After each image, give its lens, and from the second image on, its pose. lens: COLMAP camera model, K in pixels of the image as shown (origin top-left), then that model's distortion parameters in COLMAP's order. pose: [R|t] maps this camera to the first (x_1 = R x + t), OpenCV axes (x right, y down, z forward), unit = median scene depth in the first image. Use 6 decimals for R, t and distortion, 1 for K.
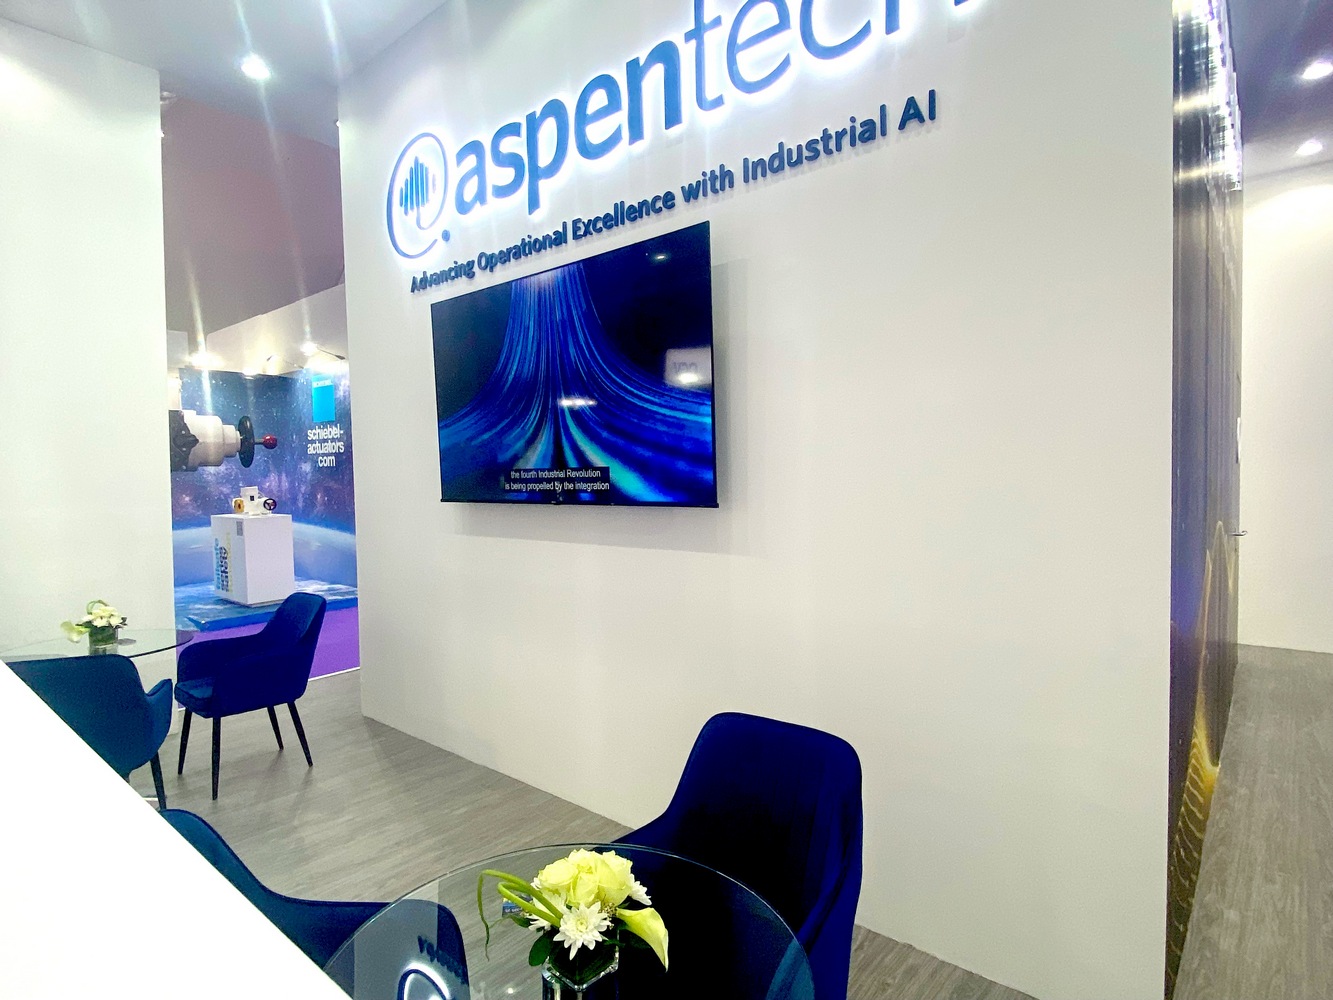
lens RADIAL K [[700.8, 0, 690.0], [0, 700.8, 508.6], [0, 0, 1]] dist [-0.014889, -0.000894]
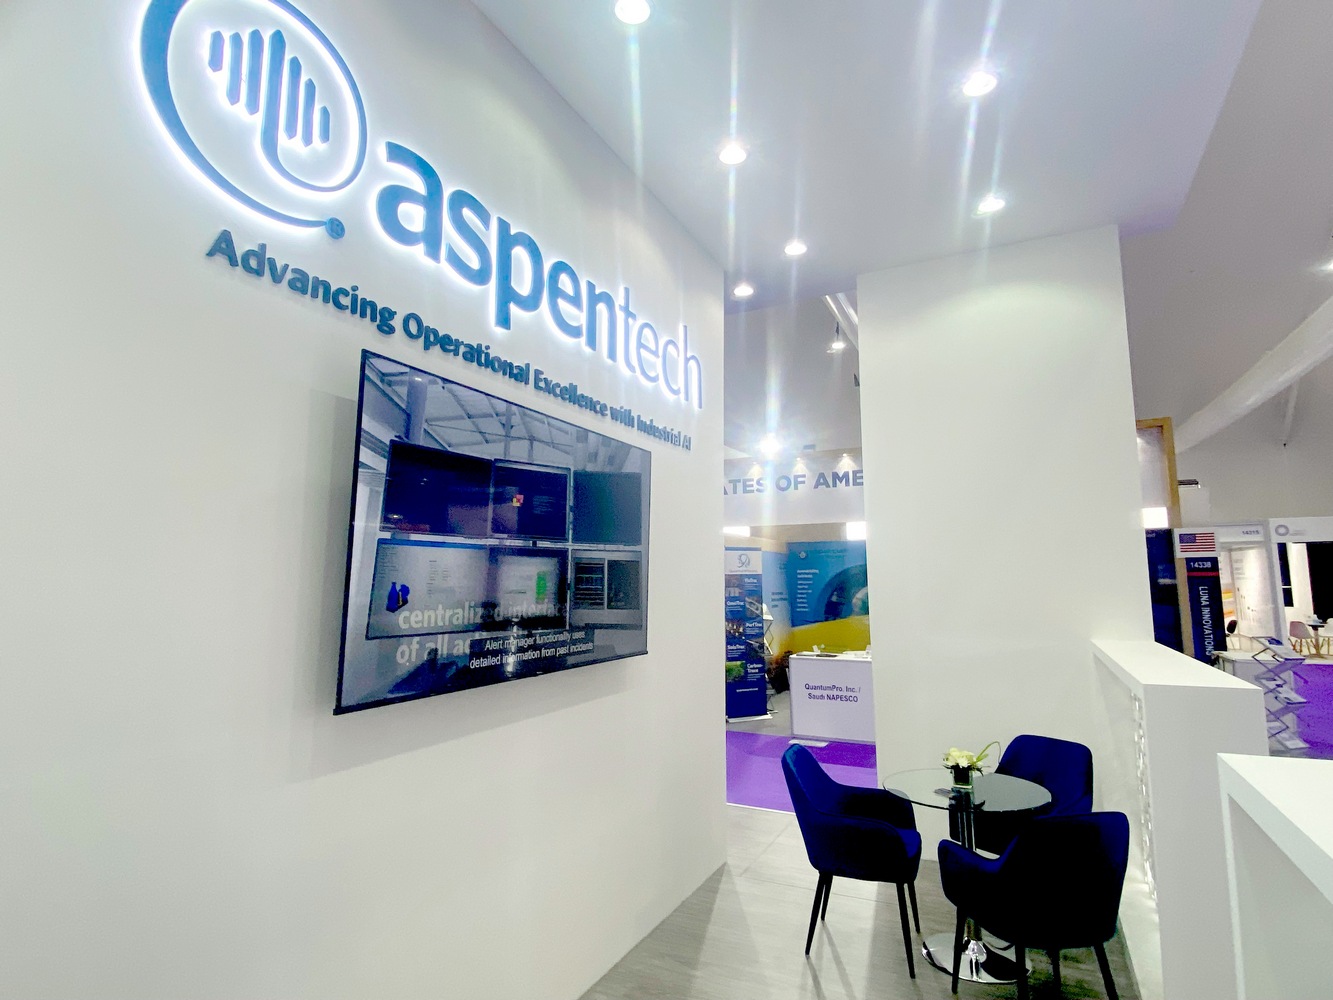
lens RADIAL K [[704.0, 0, 669.4], [0, 704.0, 502.7], [0, 0, 1]] dist [0.002280, -0.000254]
pose [[-0.220570, 0.141324, 0.965078, -1.068552], [0.070783, 0.989158, -0.128673, -0.091047], [-0.972799, 0.039929, -0.228182, 1.009847]]
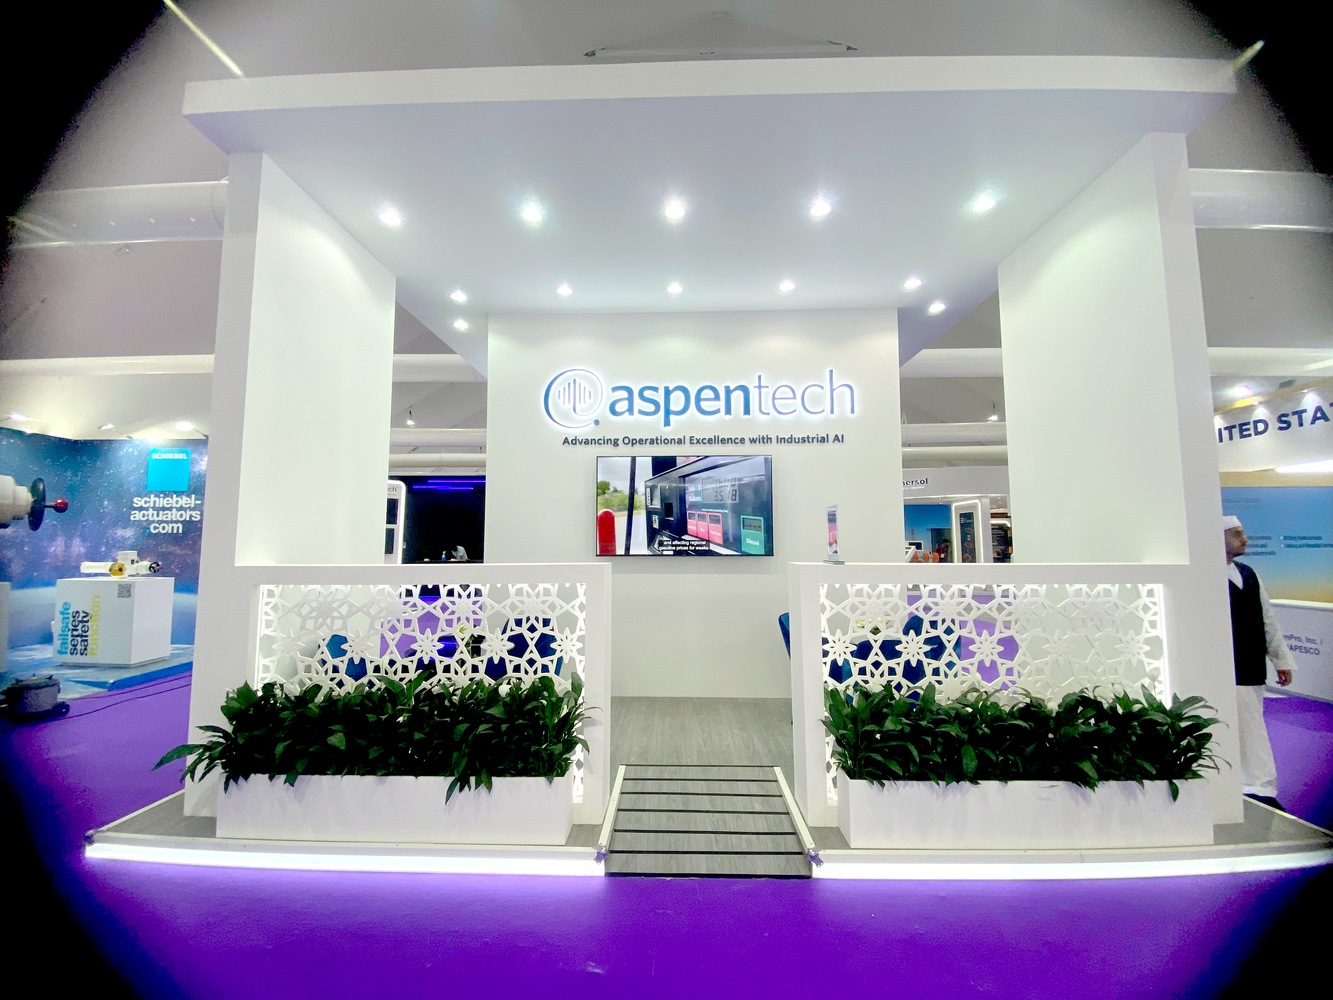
lens RADIAL K [[531.5, 0, 670.4], [0, 531.5, 494.8], [0, 0, 1]] dist [-0.003862, -0.004567]
pose [[0.790217, 0.072331, 0.608543, -1.261739], [0.020783, 0.989276, -0.144572, 0.045794], [-0.612474, 0.126891, 0.780240, -0.337637]]
